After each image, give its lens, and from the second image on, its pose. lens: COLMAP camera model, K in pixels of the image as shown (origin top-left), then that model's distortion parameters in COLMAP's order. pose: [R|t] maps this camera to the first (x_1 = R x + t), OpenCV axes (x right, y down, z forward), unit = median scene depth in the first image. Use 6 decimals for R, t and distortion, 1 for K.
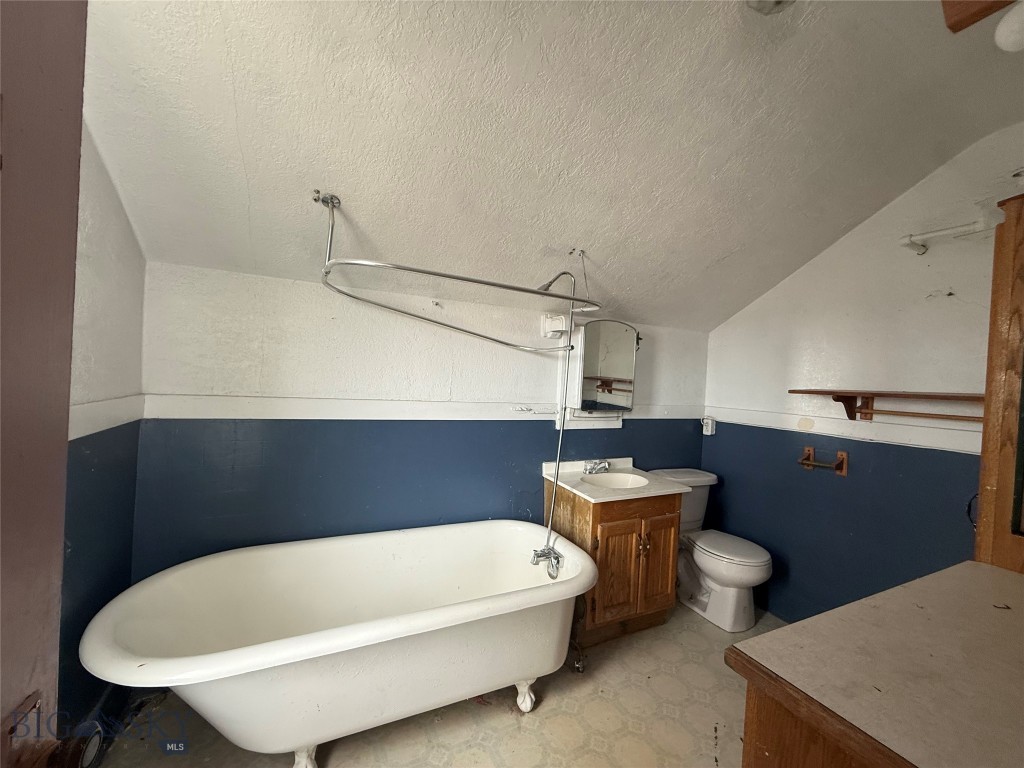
lens RADIAL K [[410.7, 0, 512.0], [0, 410.7, 384.0], [0, 0, 1]] dist [-0.000150, -0.000068]
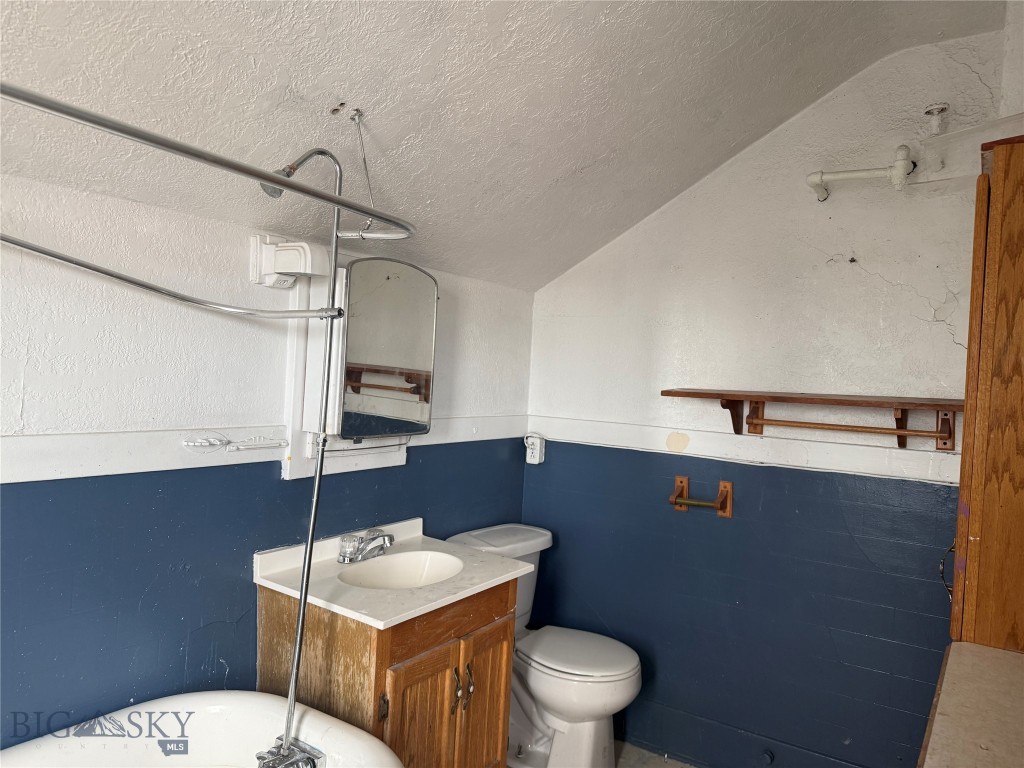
lens RADIAL K [[713.1, 0, 512.8], [0, 713.1, 378.4], [0, 0, 1]] dist [0.091437, -0.172470]
pose [[0.864312, -0.006666, 0.502912, -0.087958], [-0.003817, 0.999796, 0.019811, -0.026379], [-0.502942, -0.019043, 0.864111, 0.158667]]
